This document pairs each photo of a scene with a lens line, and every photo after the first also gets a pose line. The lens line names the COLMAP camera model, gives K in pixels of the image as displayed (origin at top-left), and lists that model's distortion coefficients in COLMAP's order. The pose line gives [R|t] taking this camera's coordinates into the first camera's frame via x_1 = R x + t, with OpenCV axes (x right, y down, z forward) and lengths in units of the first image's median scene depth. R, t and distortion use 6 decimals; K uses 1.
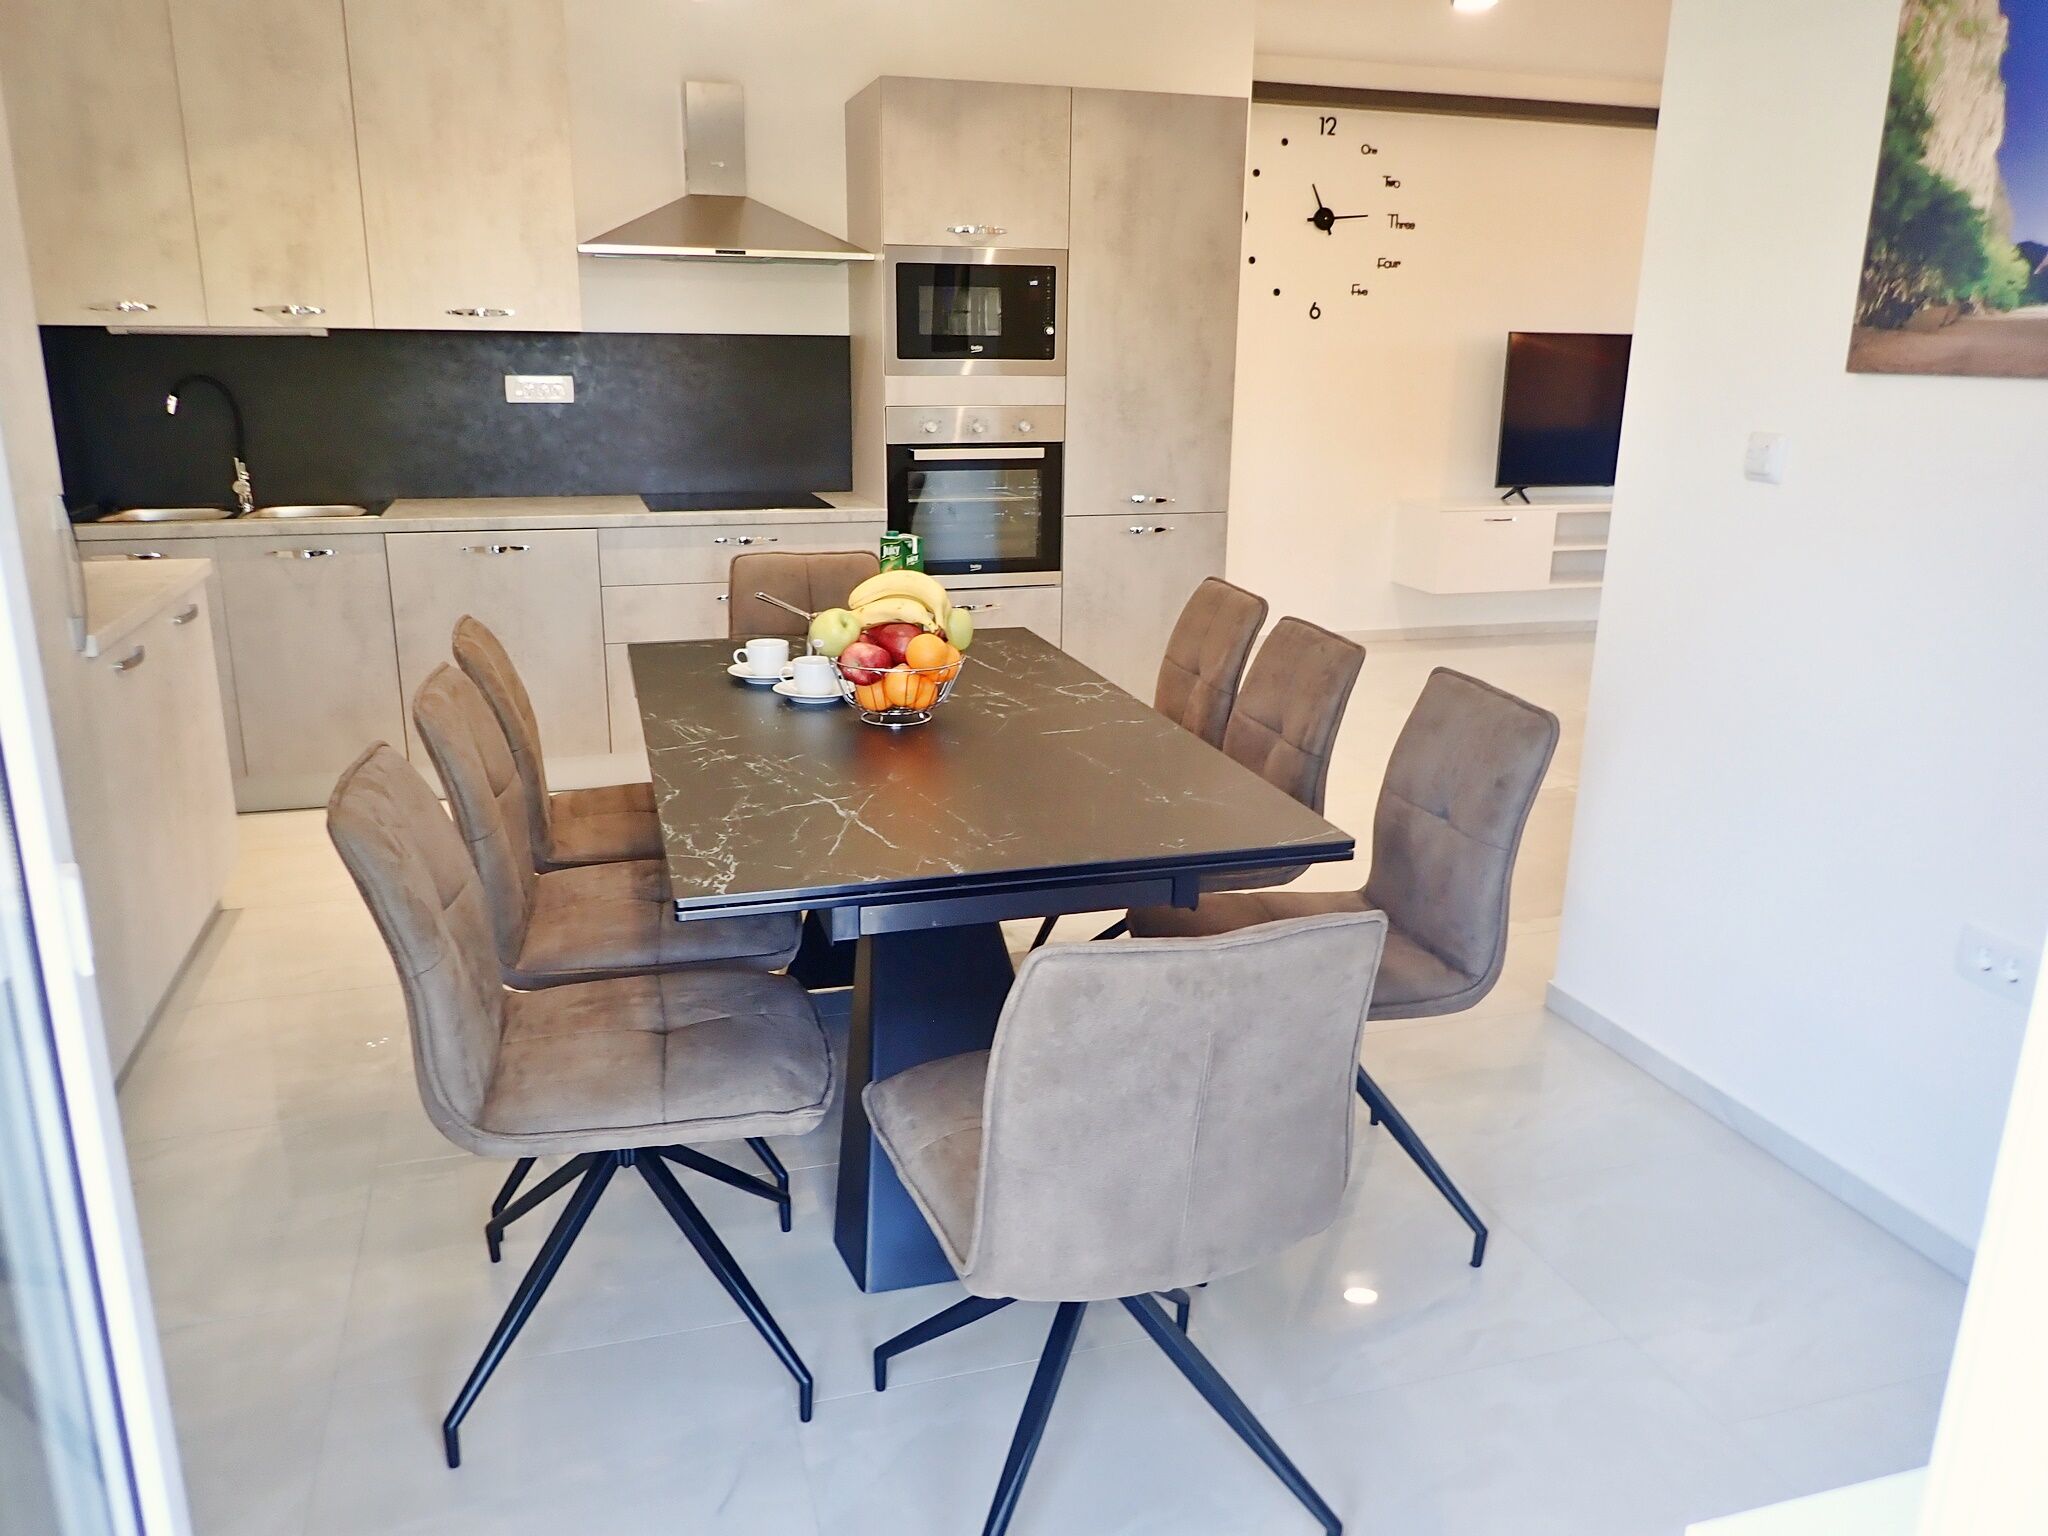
lens RADIAL K [[1515.3, 0, 1009.5], [0, 1515.3, 769.7], [0, 0, 1]] dist [-0.008247, 0.000656]
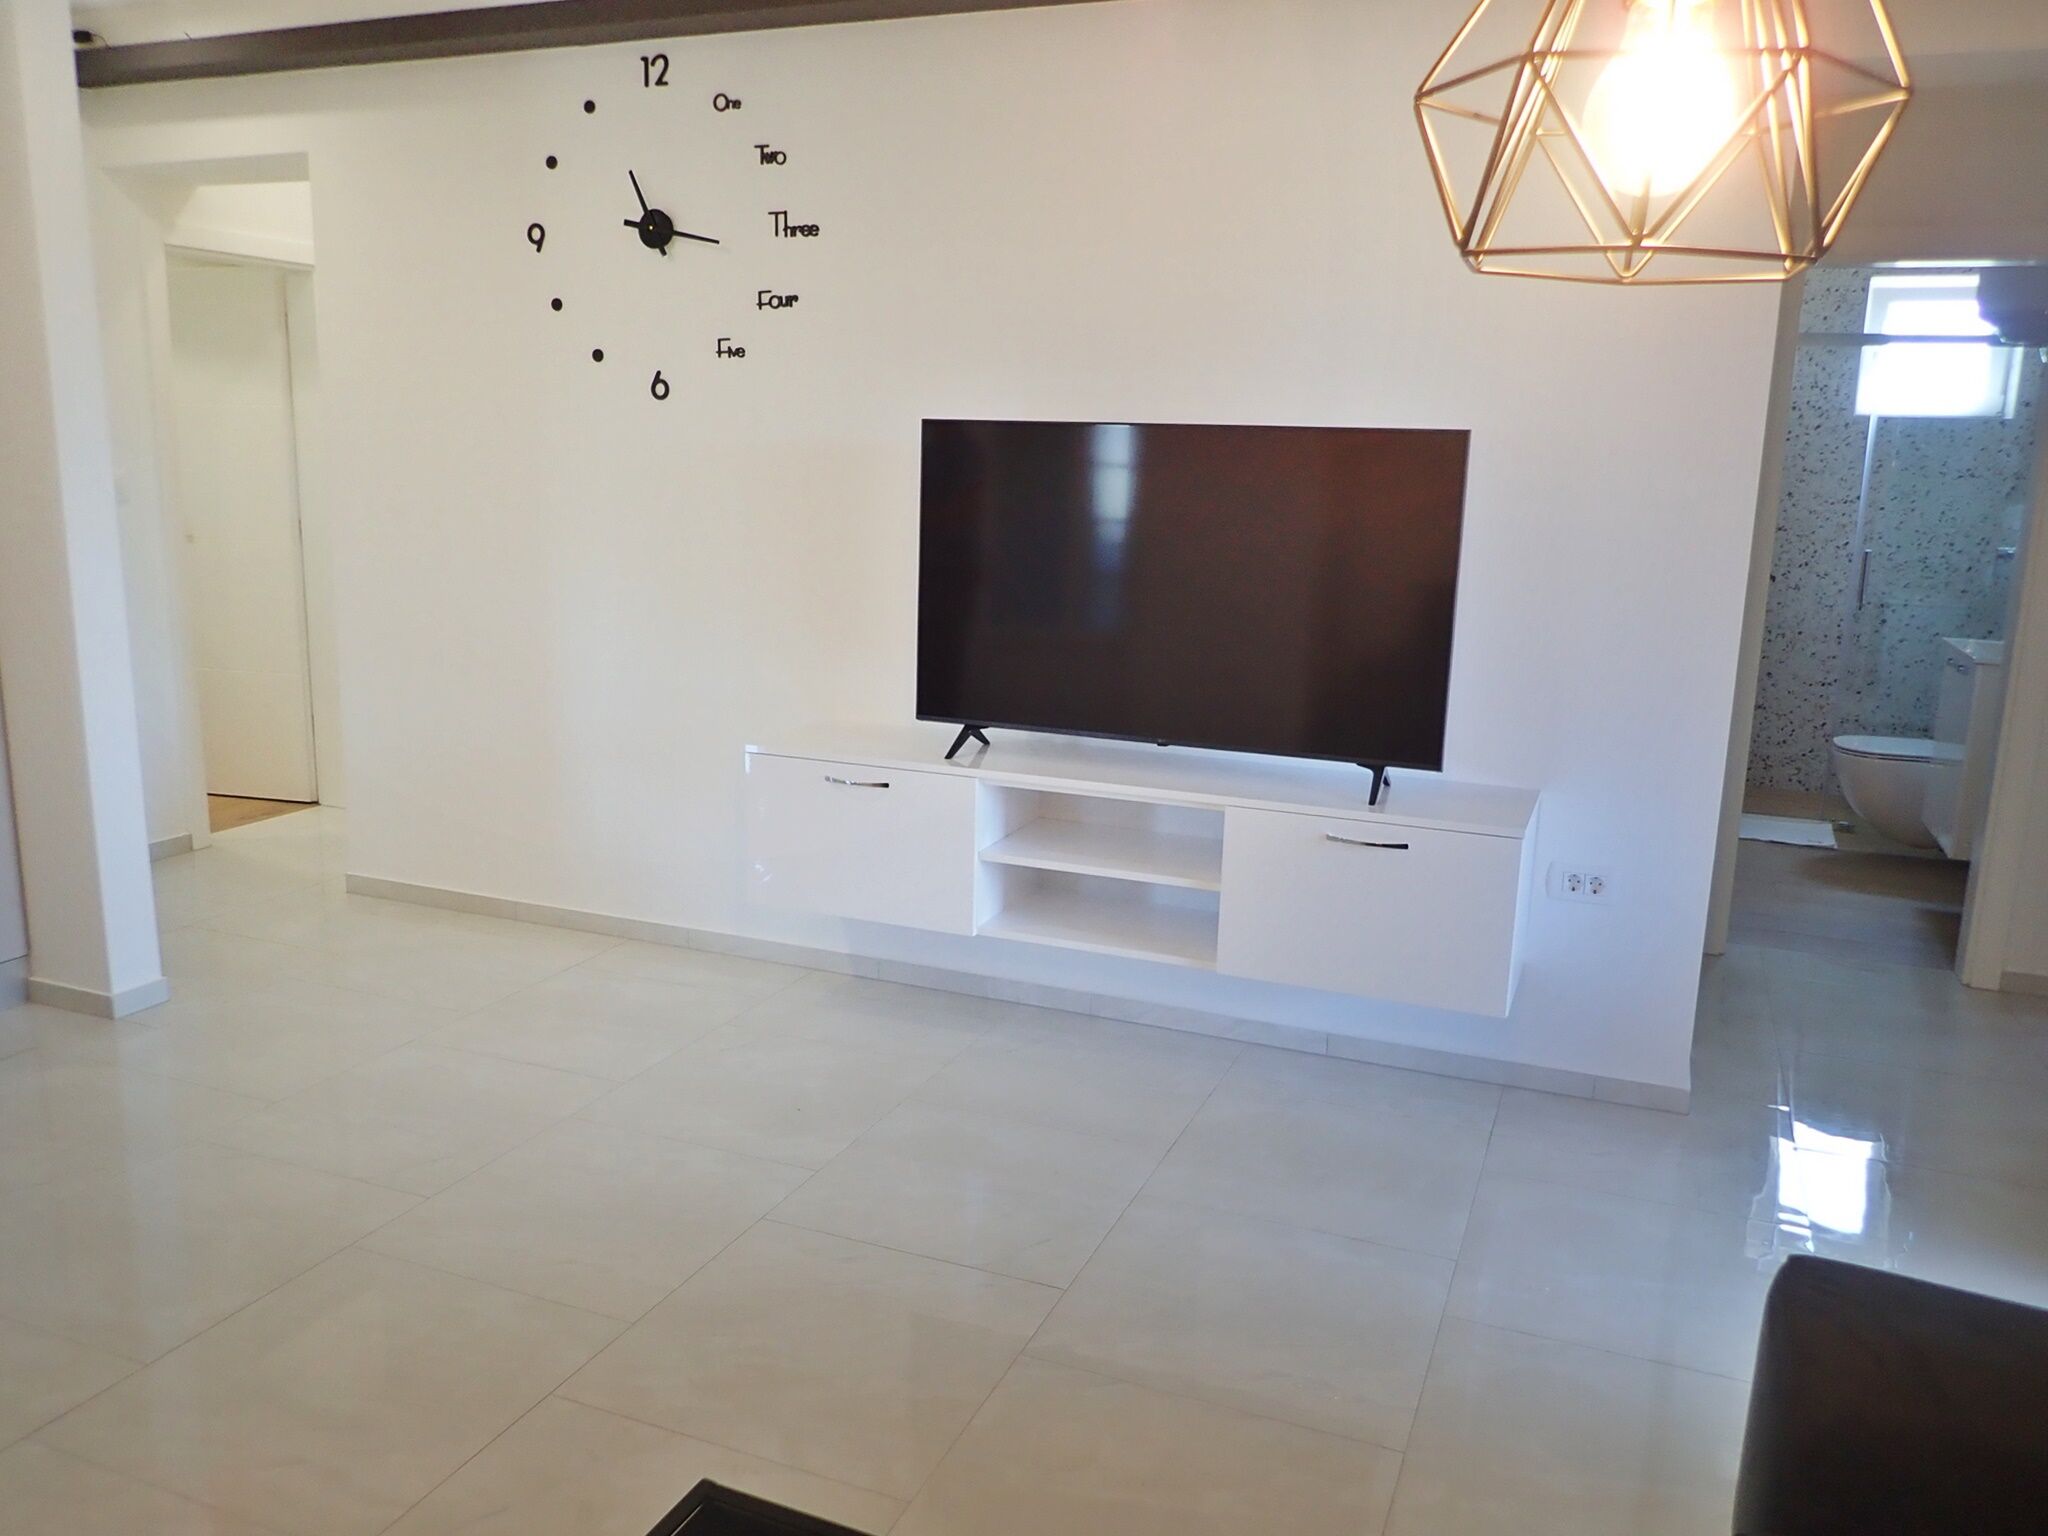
lens RADIAL K [[1556.5, 0, 1024.0], [0, 1556.5, 768.0], [0, 0, 1]] dist [-0.012081, -0.001061]
pose [[0.779792, 0.133754, -0.611583, 0.696043], [-0.186484, 0.982189, -0.022969, -0.170994], [0.597618, 0.131962, 0.790847, 0.630115]]
